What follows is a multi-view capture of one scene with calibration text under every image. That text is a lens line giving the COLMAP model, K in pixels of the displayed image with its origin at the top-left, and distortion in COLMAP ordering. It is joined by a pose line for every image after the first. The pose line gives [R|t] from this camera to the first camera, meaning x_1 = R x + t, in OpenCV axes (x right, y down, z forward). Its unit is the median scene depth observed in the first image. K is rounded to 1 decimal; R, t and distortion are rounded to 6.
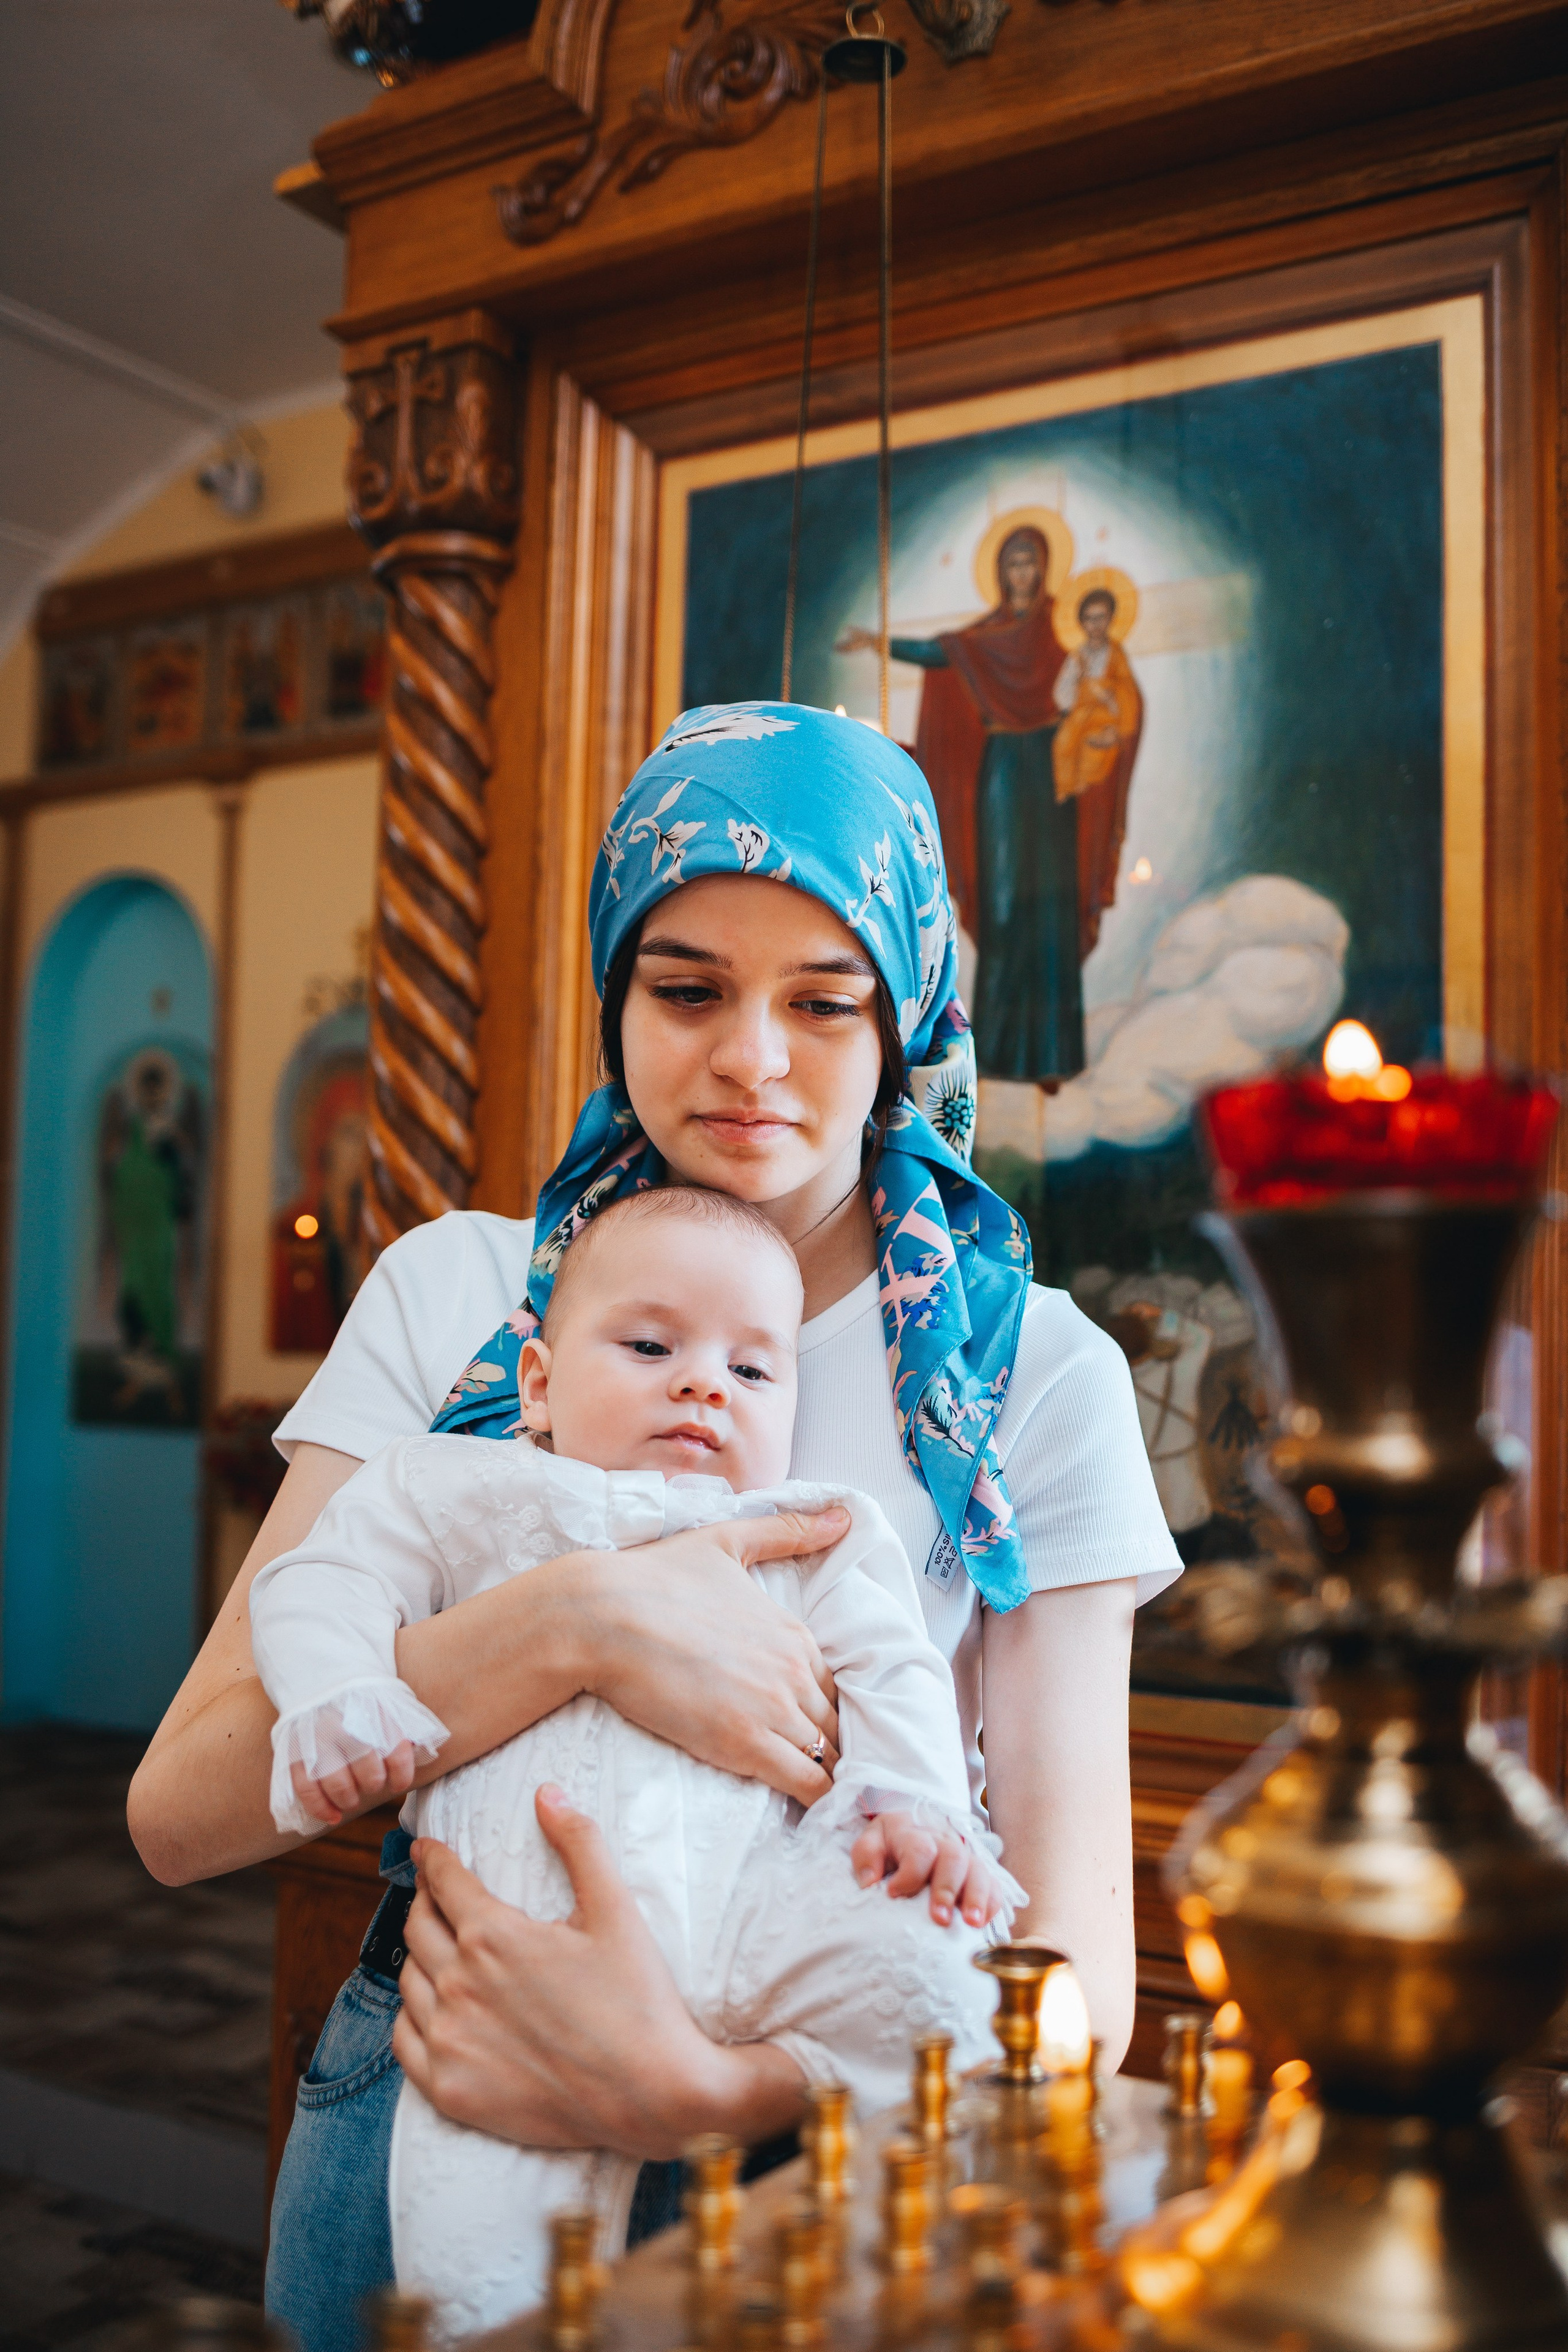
lens RADIAL K [[2267.4, 0, 784.0], [0, 2267.4, 1176.0], [0, 0, 1]] dist [-0.075892, 0.061473]
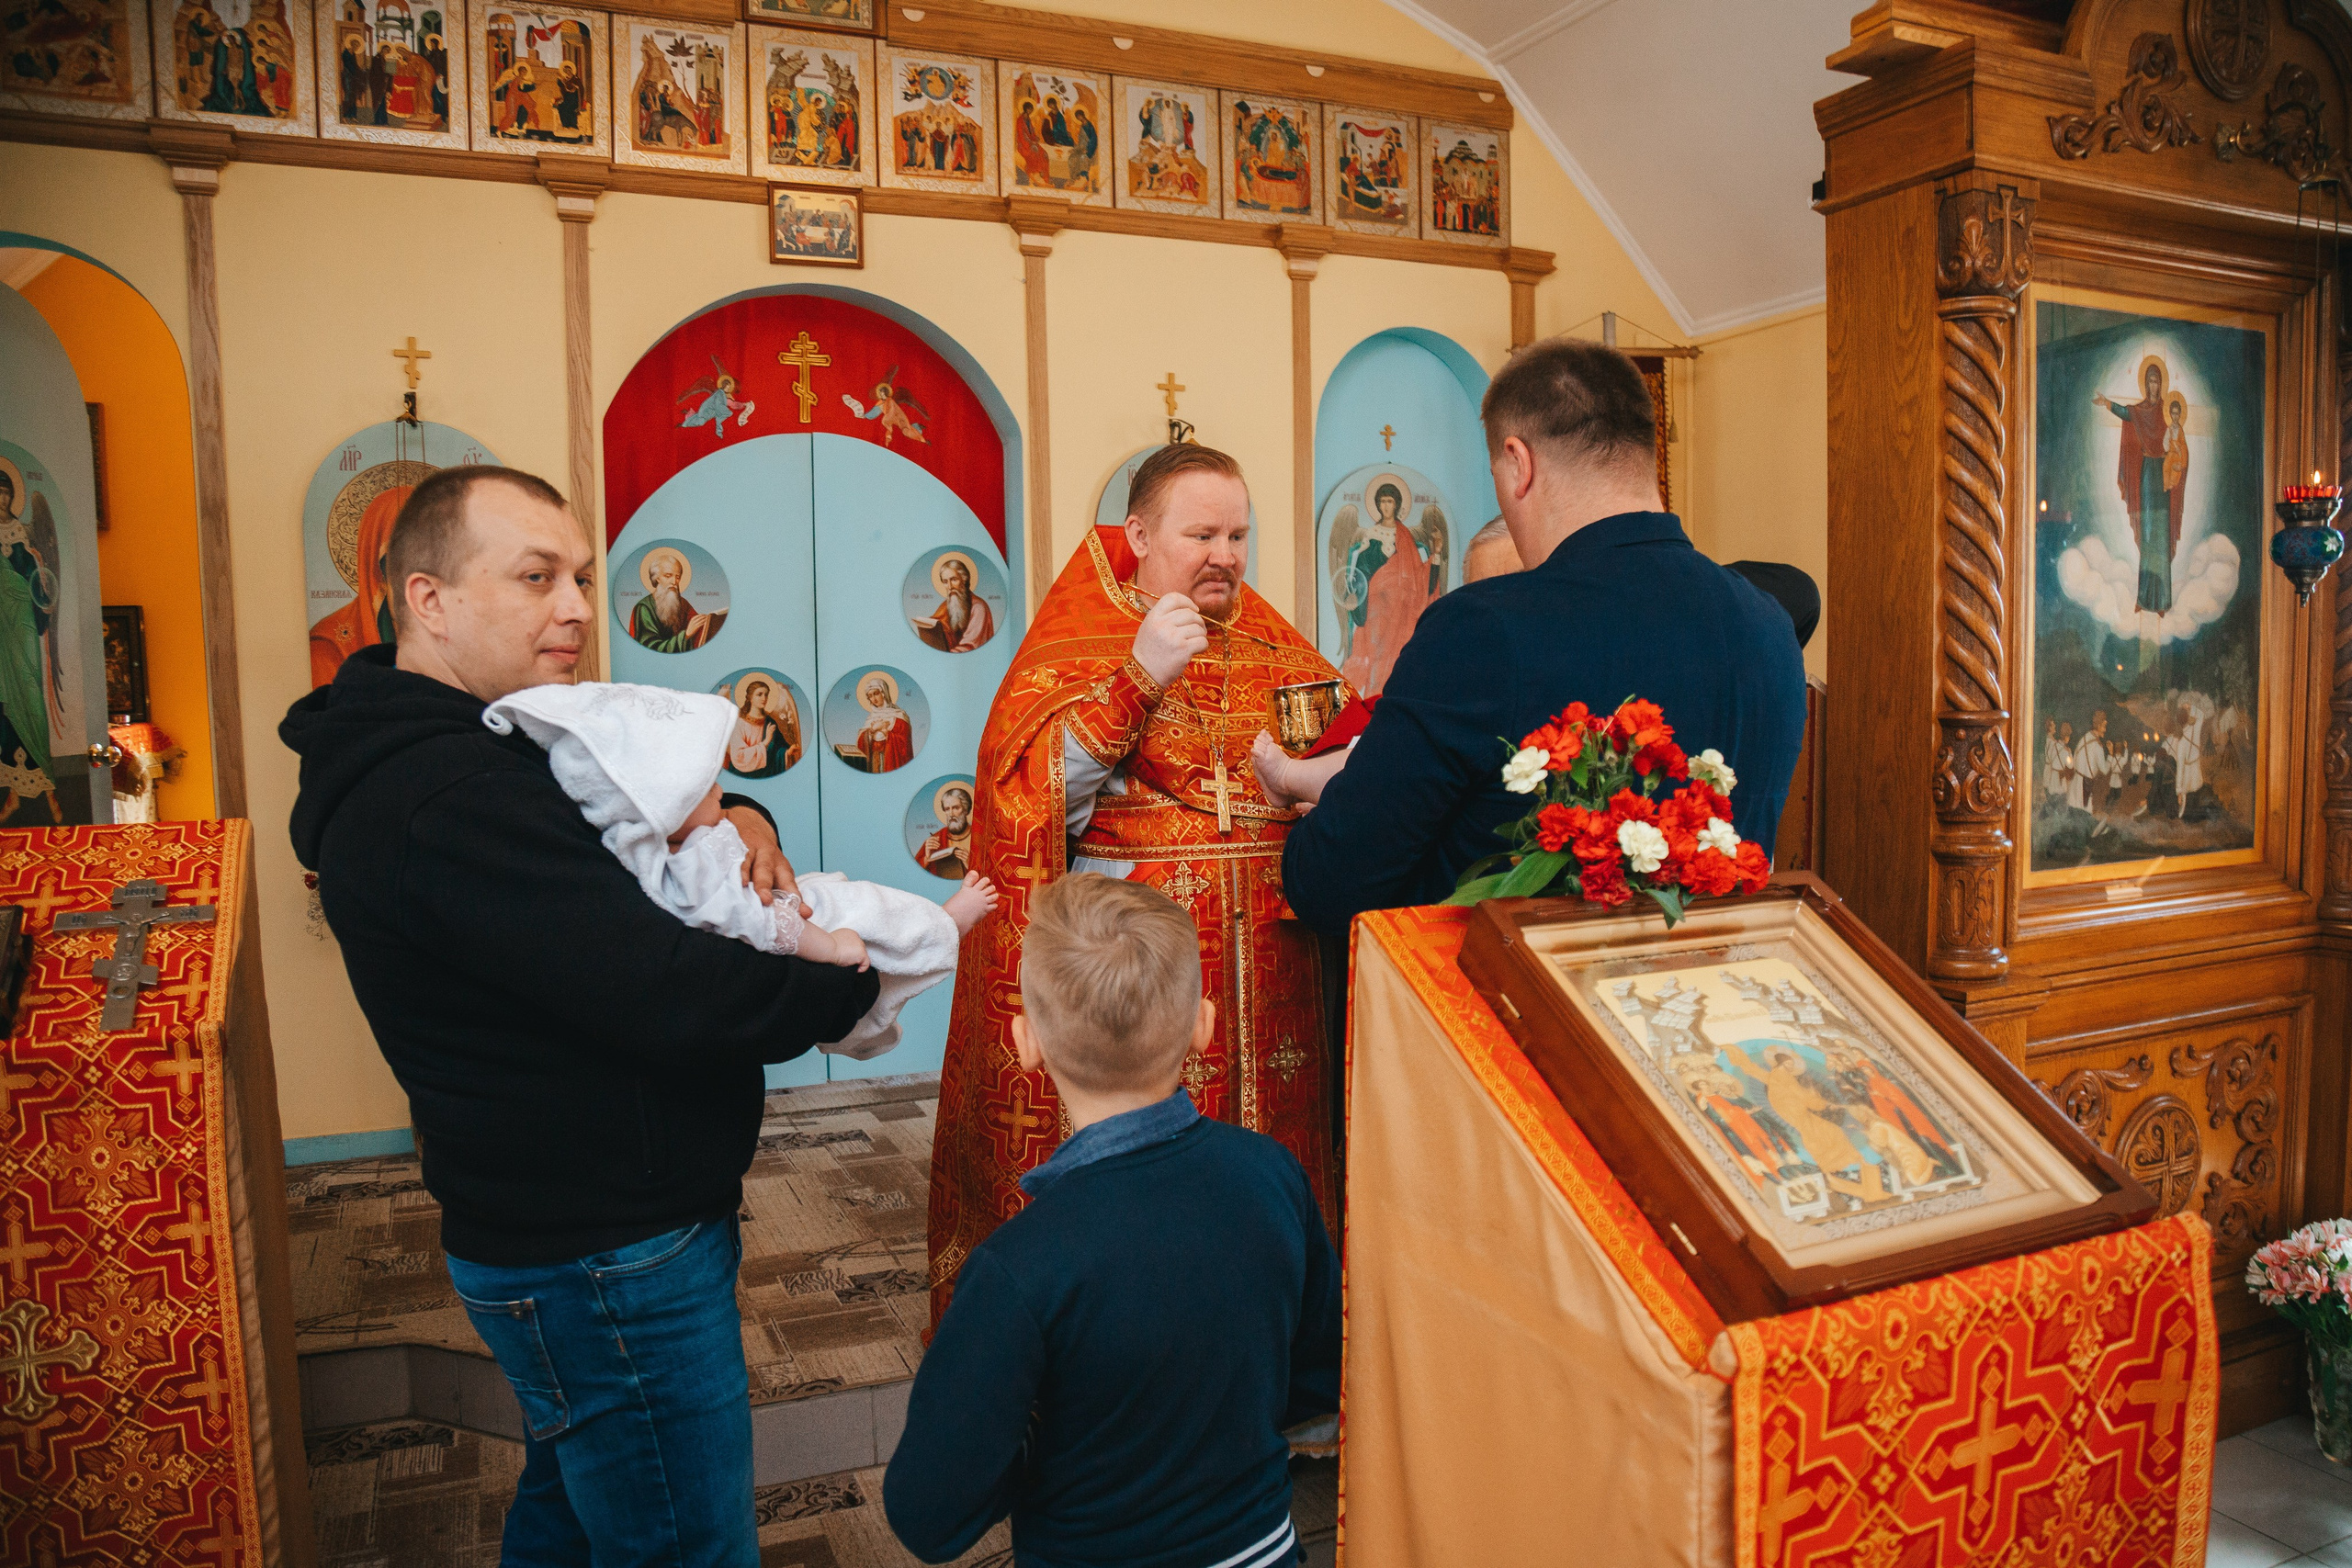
lens RADIAL K [[1609.6, 0, 1182.9], [0, 1609.6, 790.9], [0, 0, 1]] dist [-0.123110, 0.071540]
pose [[0.561443, -0.103510, 0.821016, -1.754793], [-0.025913, 0.989460, 0.142467, -0.058524], [-0.827110, -0.101262, 0.552843, 0.901513]]
